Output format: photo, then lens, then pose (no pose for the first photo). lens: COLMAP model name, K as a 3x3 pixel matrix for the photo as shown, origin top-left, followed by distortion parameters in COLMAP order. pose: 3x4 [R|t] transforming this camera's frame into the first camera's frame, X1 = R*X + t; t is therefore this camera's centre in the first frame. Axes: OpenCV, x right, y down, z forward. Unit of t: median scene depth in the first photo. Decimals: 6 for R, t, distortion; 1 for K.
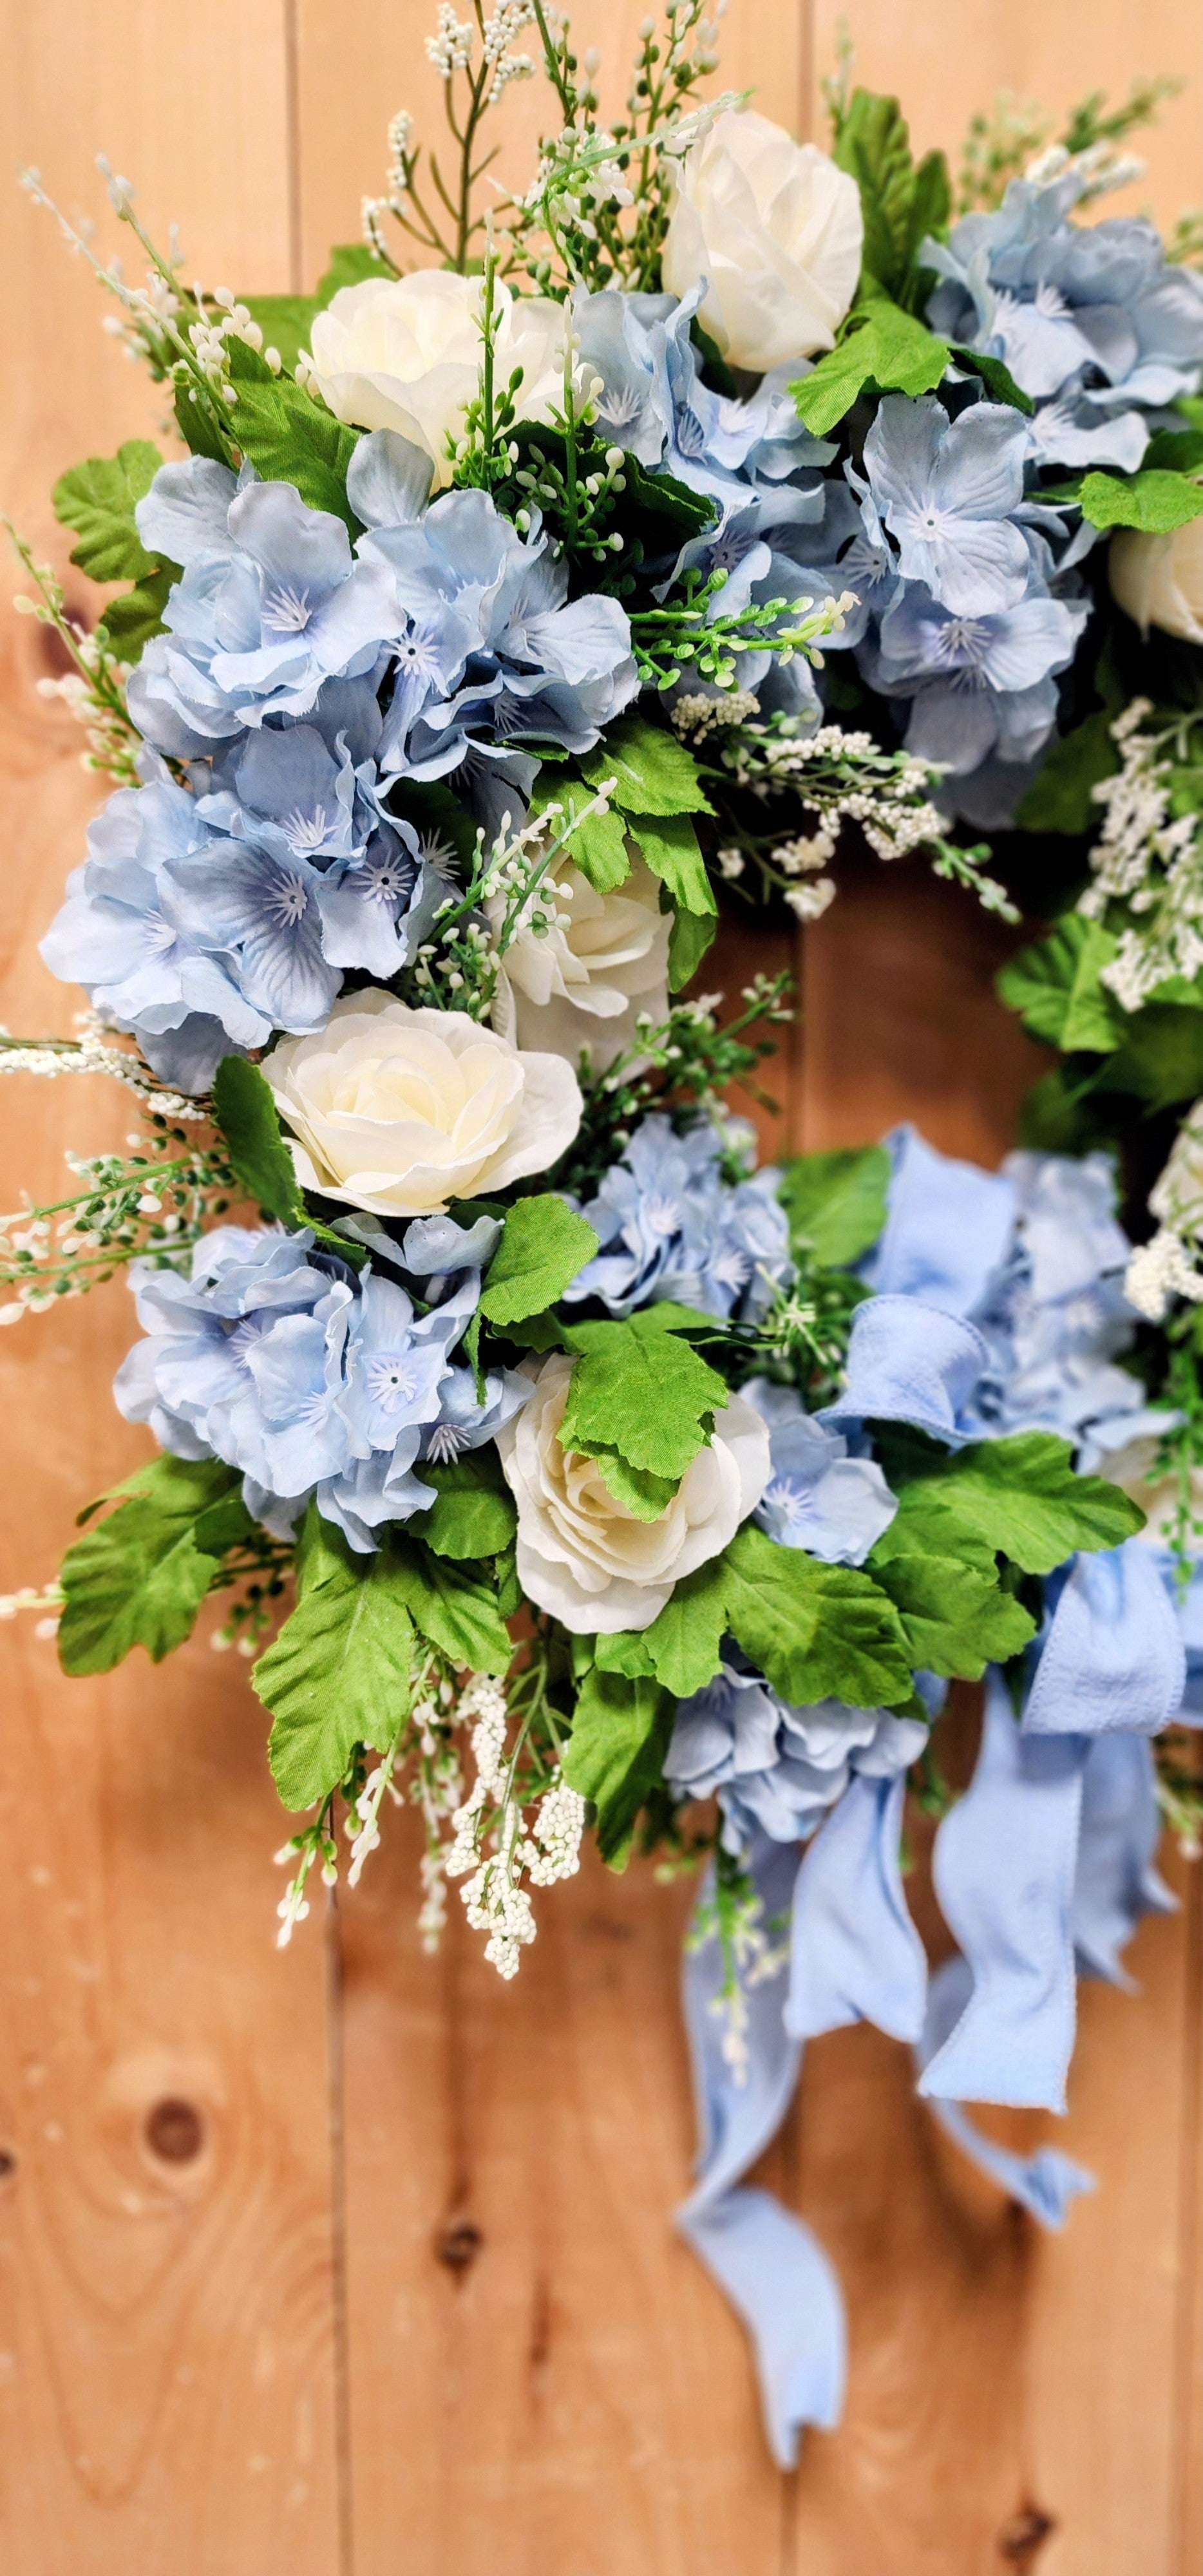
lens RADIAL K [[1757.0, 0, 601.5], [0, 1757.0, 1288.0], [0, 0, 1]] dist [0.061938, -0.108570]
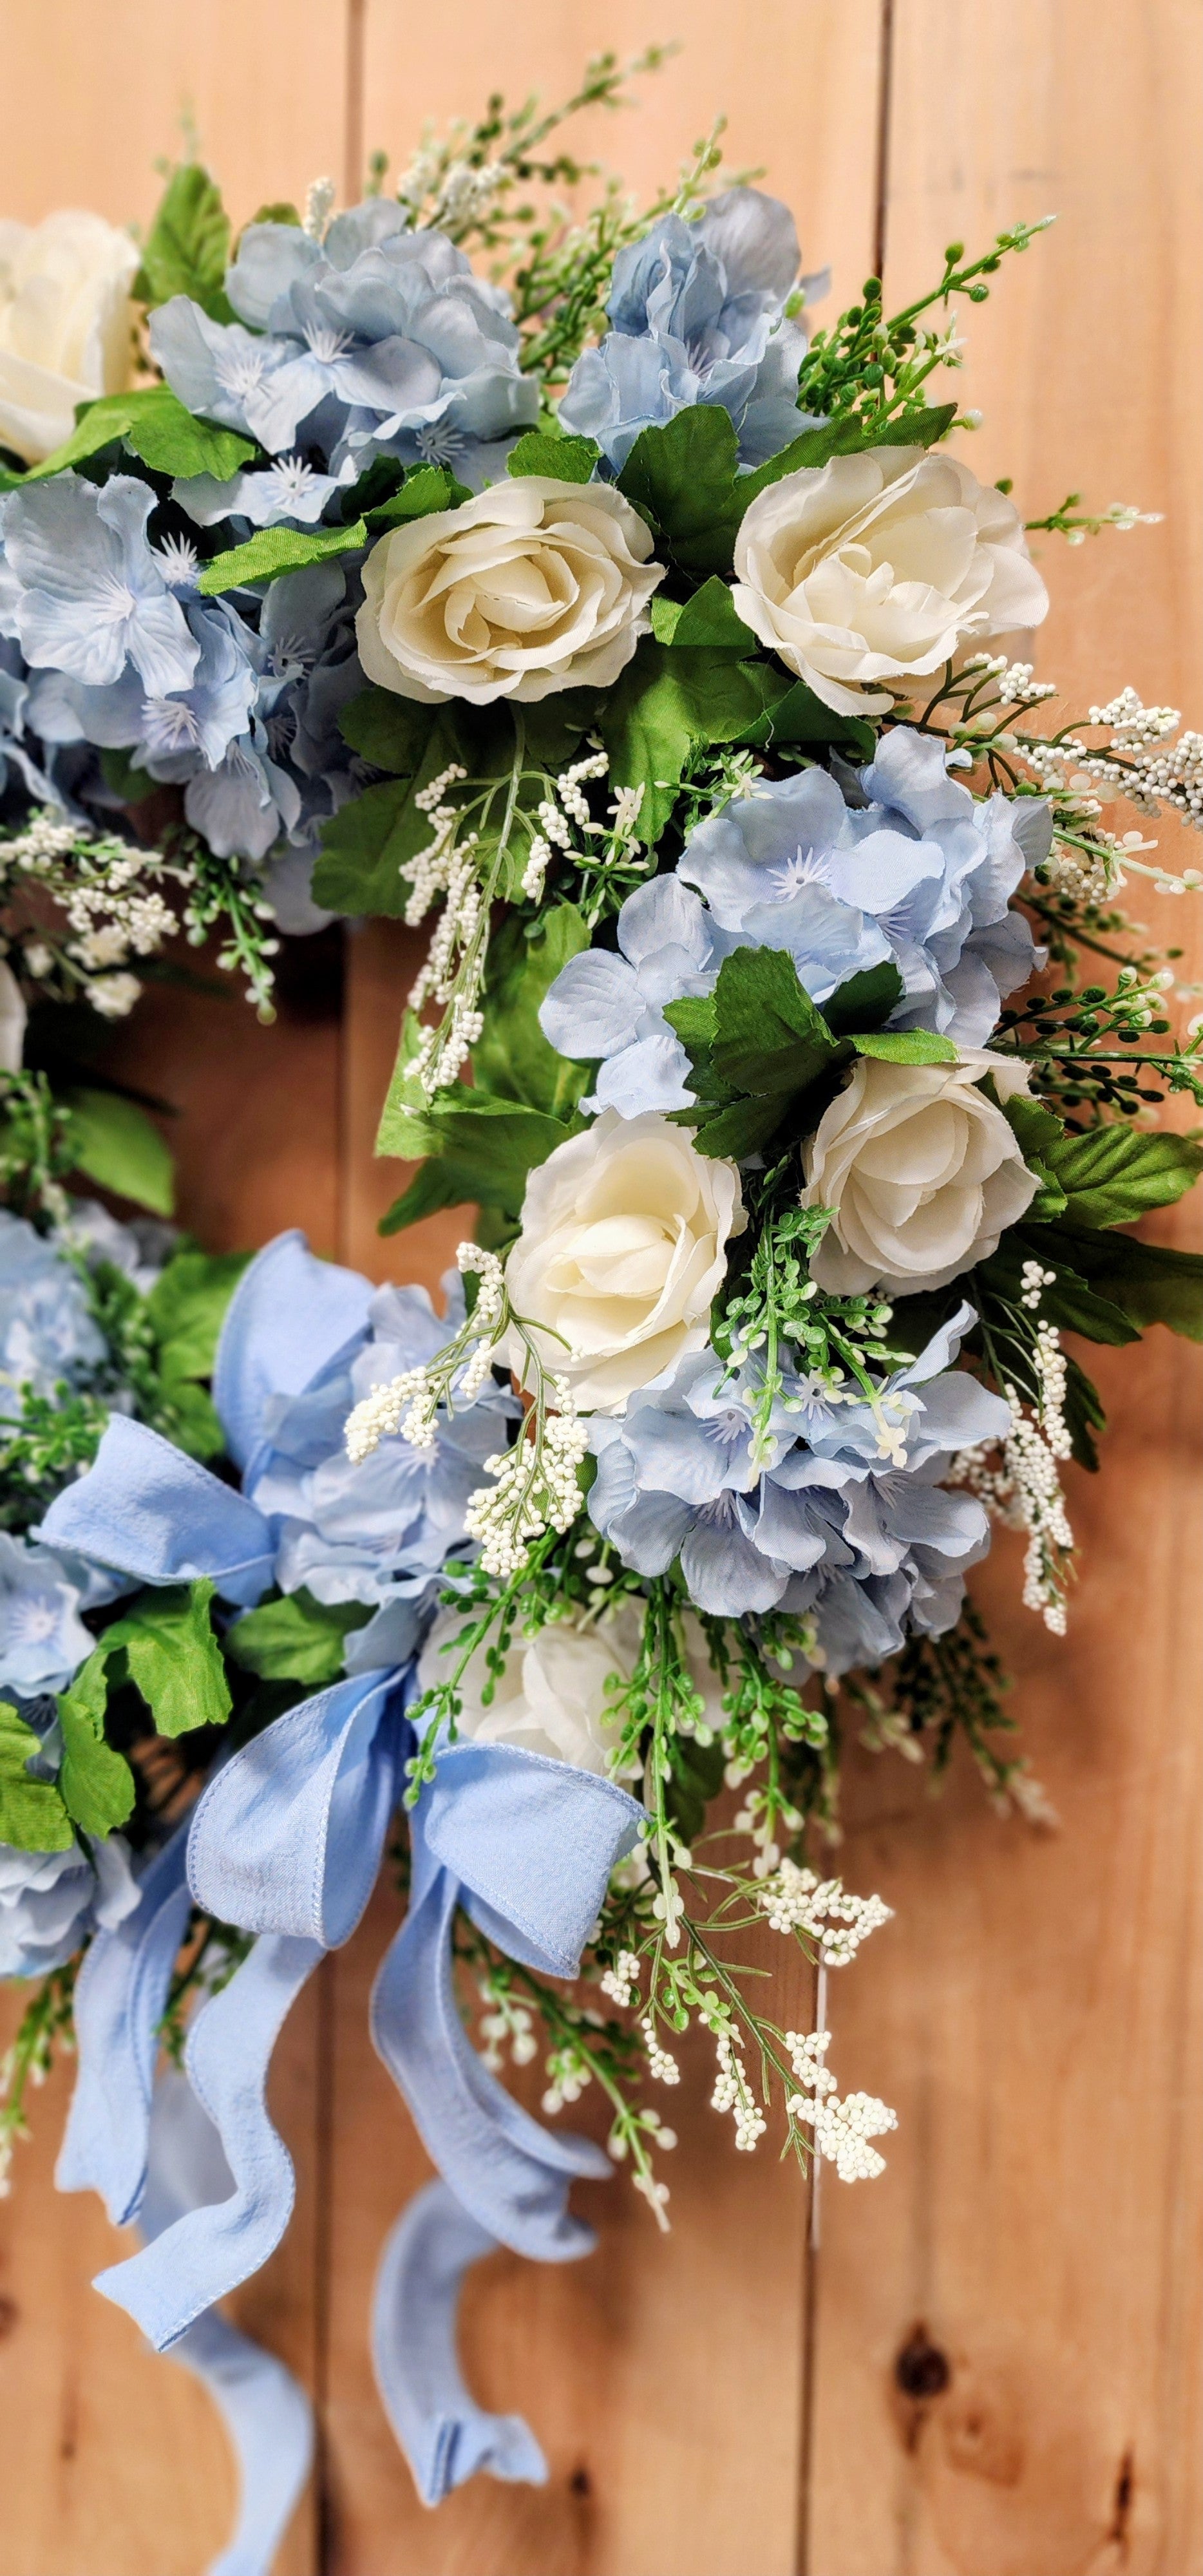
lens RADIAL K [[1759.7, 0, 586.0], [0, 1759.7, 1272.8], [0, 0, 1]] dist [0.049966, -0.082320]
pose [[0.895137, 0.052574, -0.442680, 0.831096], [-0.071687, 0.997074, -0.026542, -0.065975], [0.439989, 0.055493, 0.896287, 0.273253]]
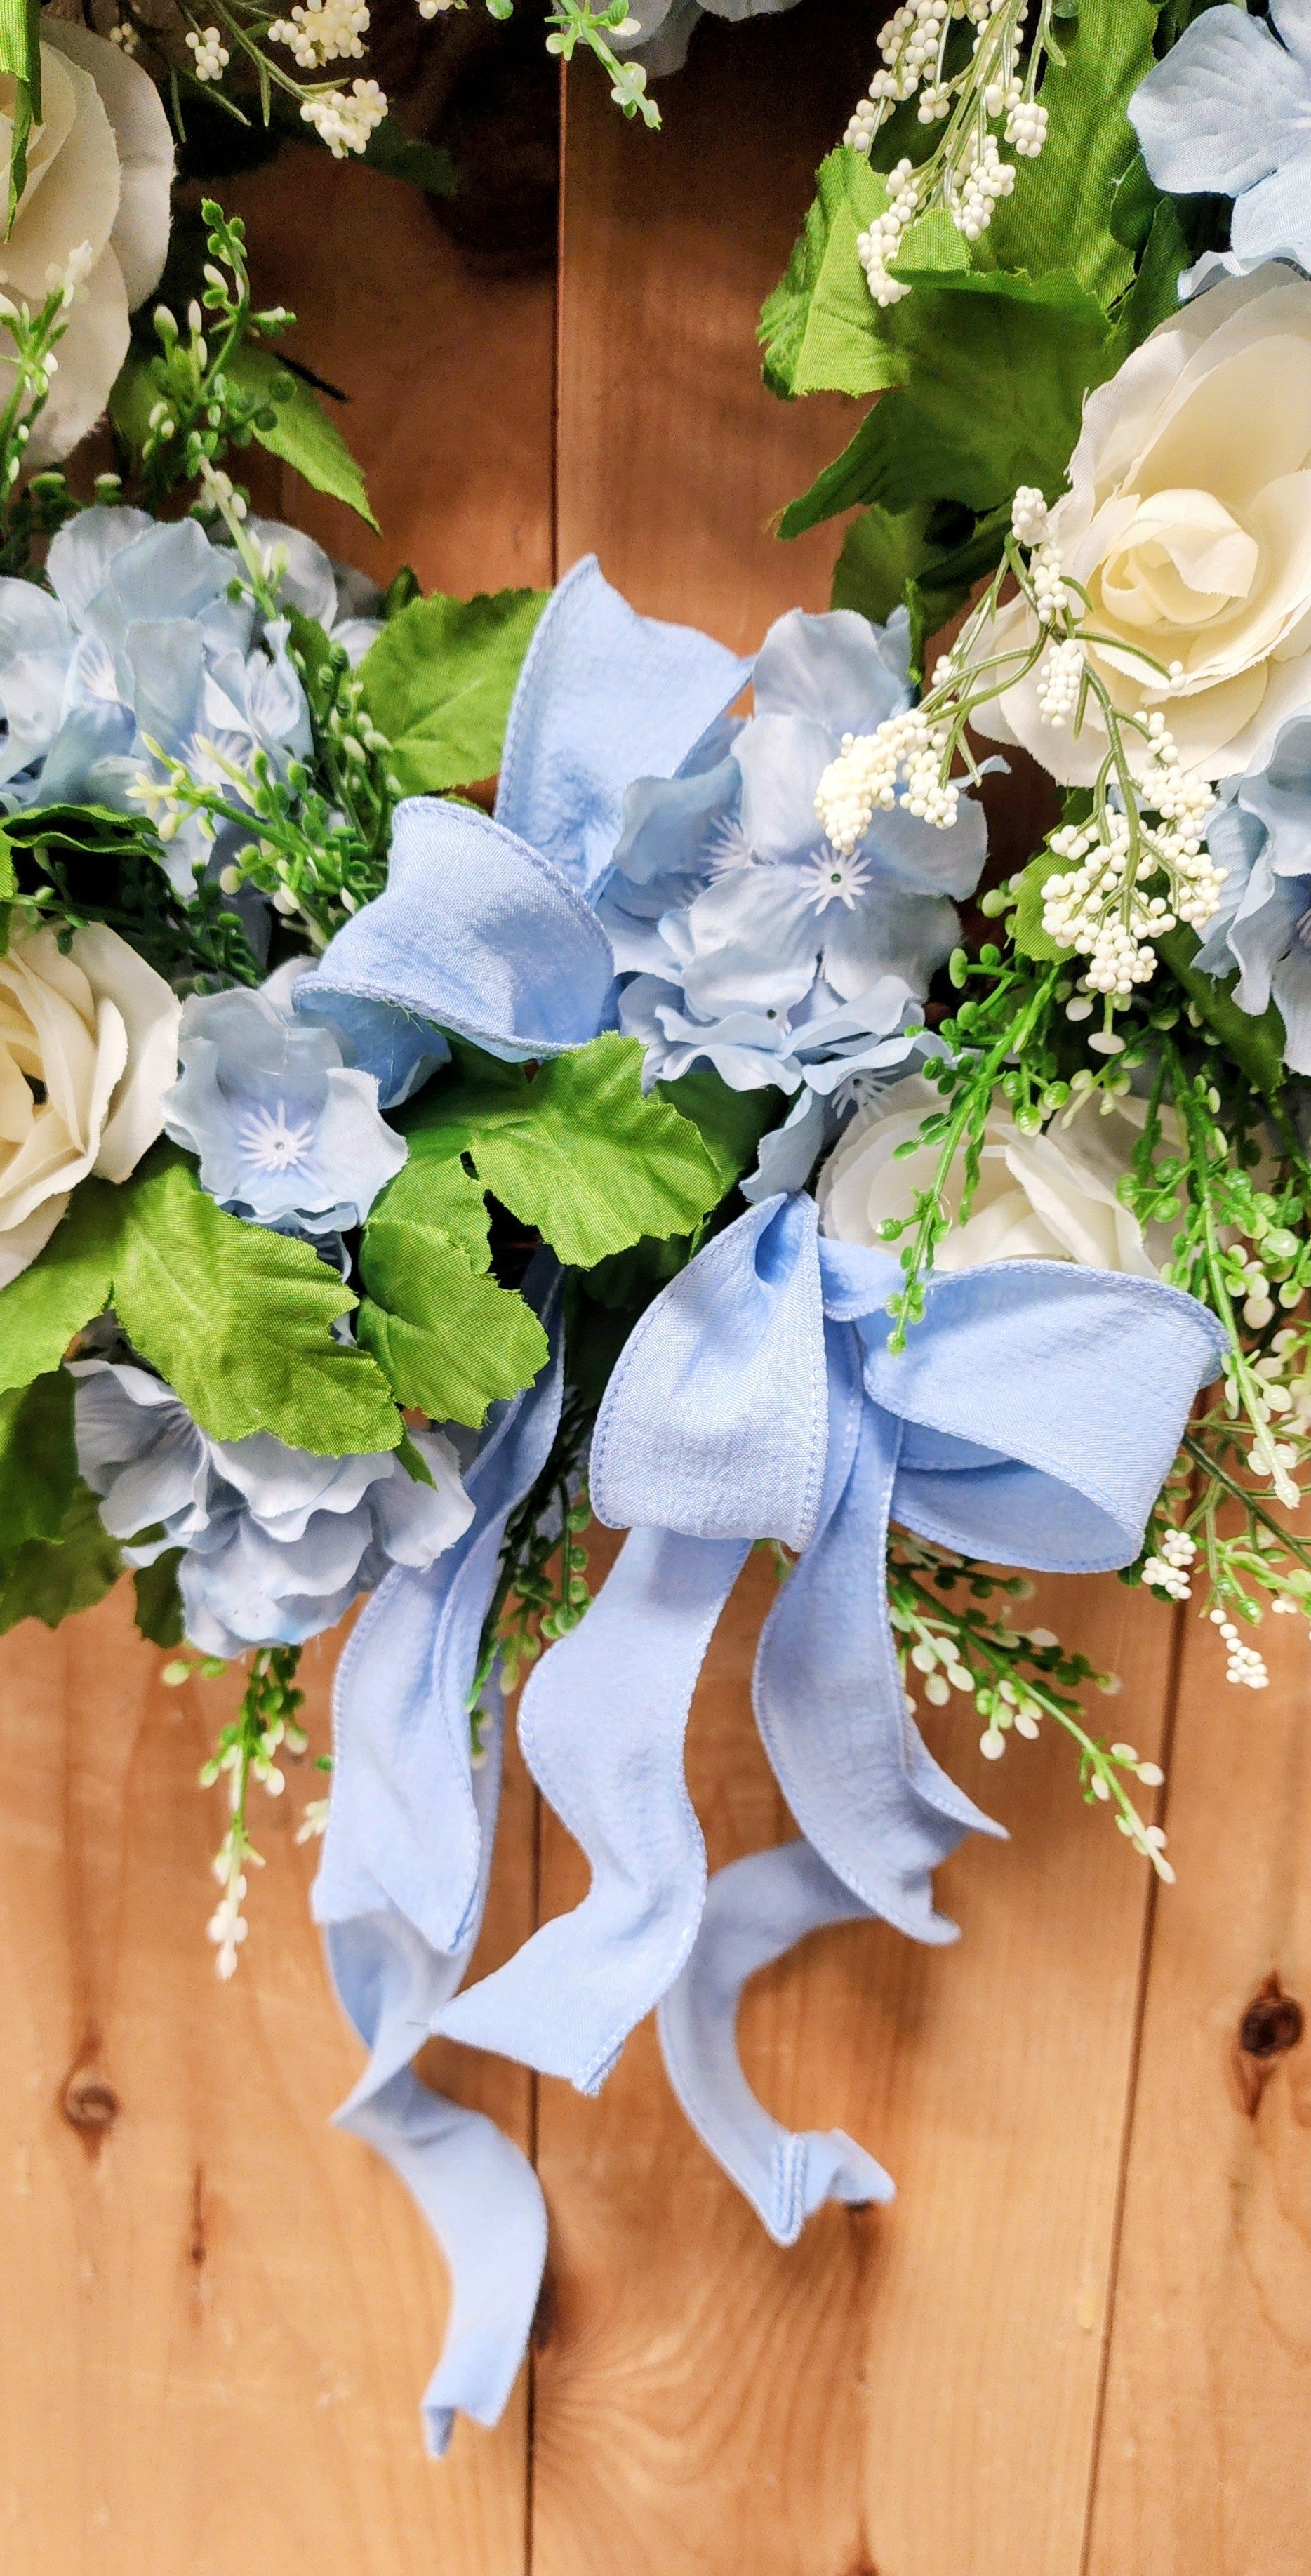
lens RADIAL K [[1942.9, 0, 637.5], [0, 1942.9, 1417.7], [0, 0, 1]] dist [0.032148, -0.067807]
pose [[0.967044, 0.093832, -0.236687, 0.433715], [-0.054629, 0.984431, 0.167066, 0.101180], [0.248678, -0.148630, 0.957115, 0.355736]]
